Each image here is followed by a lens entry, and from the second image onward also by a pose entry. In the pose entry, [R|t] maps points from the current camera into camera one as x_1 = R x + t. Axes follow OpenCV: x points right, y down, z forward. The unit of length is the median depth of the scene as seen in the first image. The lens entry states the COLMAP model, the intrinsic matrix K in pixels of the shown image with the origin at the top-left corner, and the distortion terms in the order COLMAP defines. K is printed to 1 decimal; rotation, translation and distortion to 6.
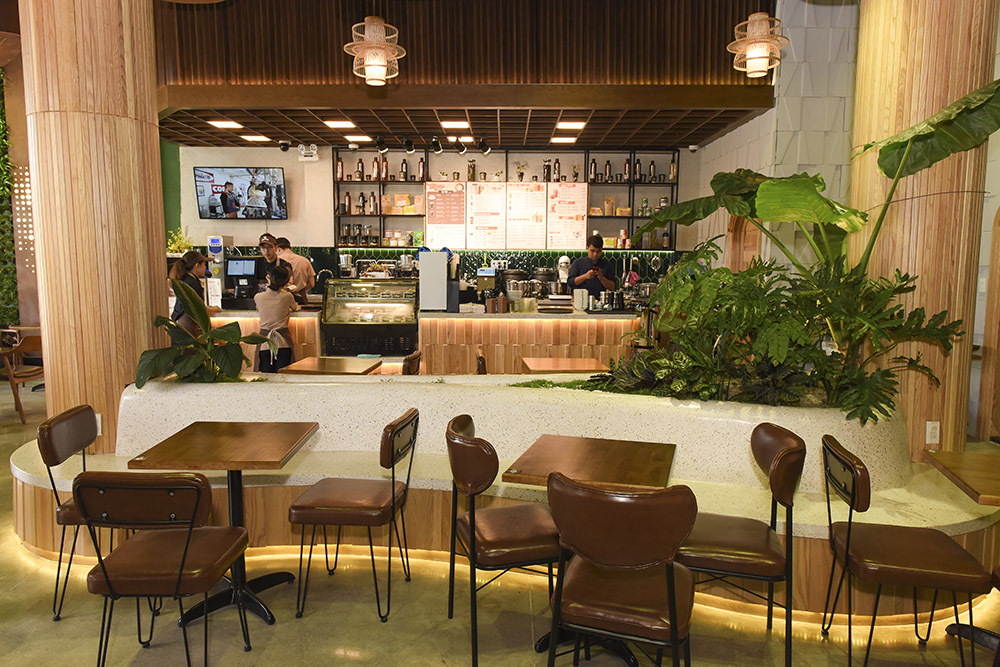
lens RADIAL K [[683.2, 0, 500.0], [0, 683.2, 333.5], [0, 0, 1]] dist [0.004028, -0.000213]
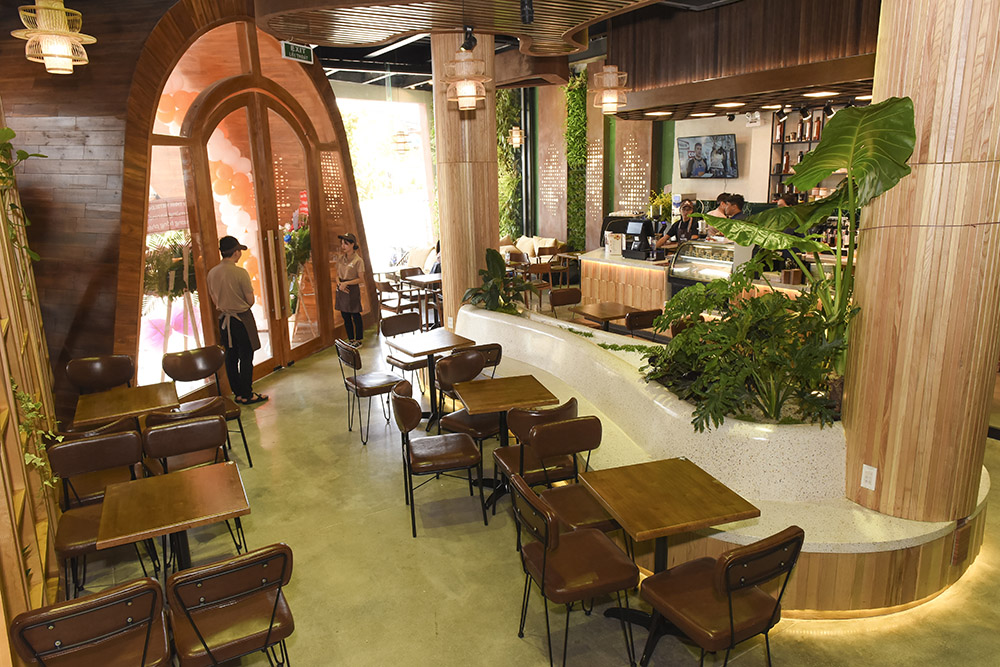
lens RADIAL K [[683.2, 0, 500.0], [0, 683.2, 333.5], [0, 0, 1]] dist [0.004028, -0.000213]
pose [[0.530283, 0.180161, -0.828458, 0.631509], [-0.066887, 0.983006, 0.170957, -0.102041], [0.845178, -0.035242, 0.533321, 0.035881]]
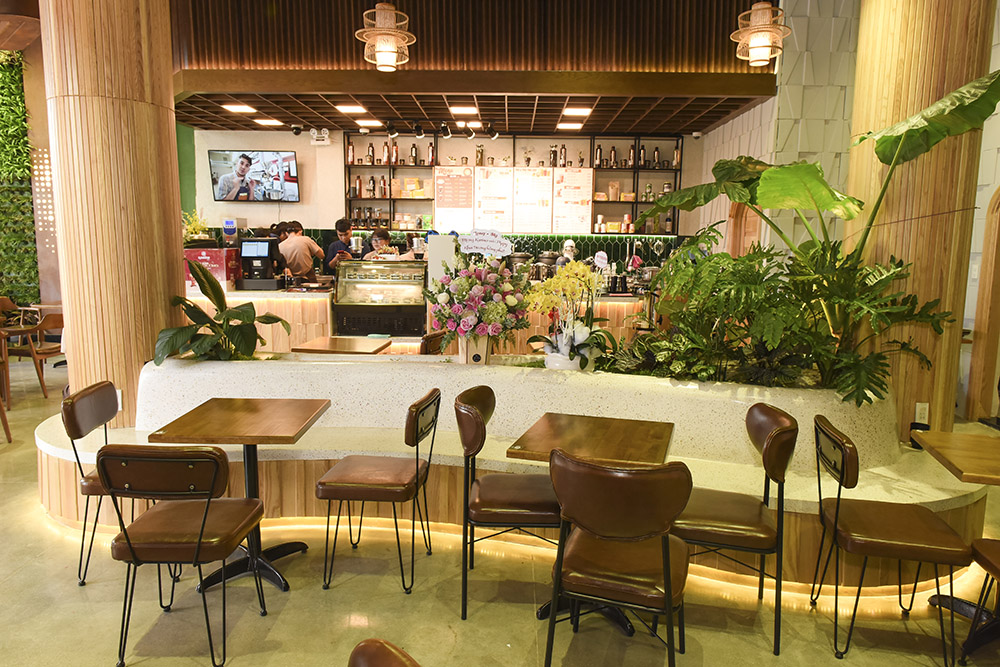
lens RADIAL K [[683.2, 0, 500.0], [0, 683.2, 333.5], [0, 0, 1]] dist [0.004028, -0.000213]
pose [[0.999913, 0.007564, -0.010794, 0.002177], [-0.007266, 0.999599, 0.027386, -0.000465], [0.010997, -0.027306, 0.999567, -0.031706]]
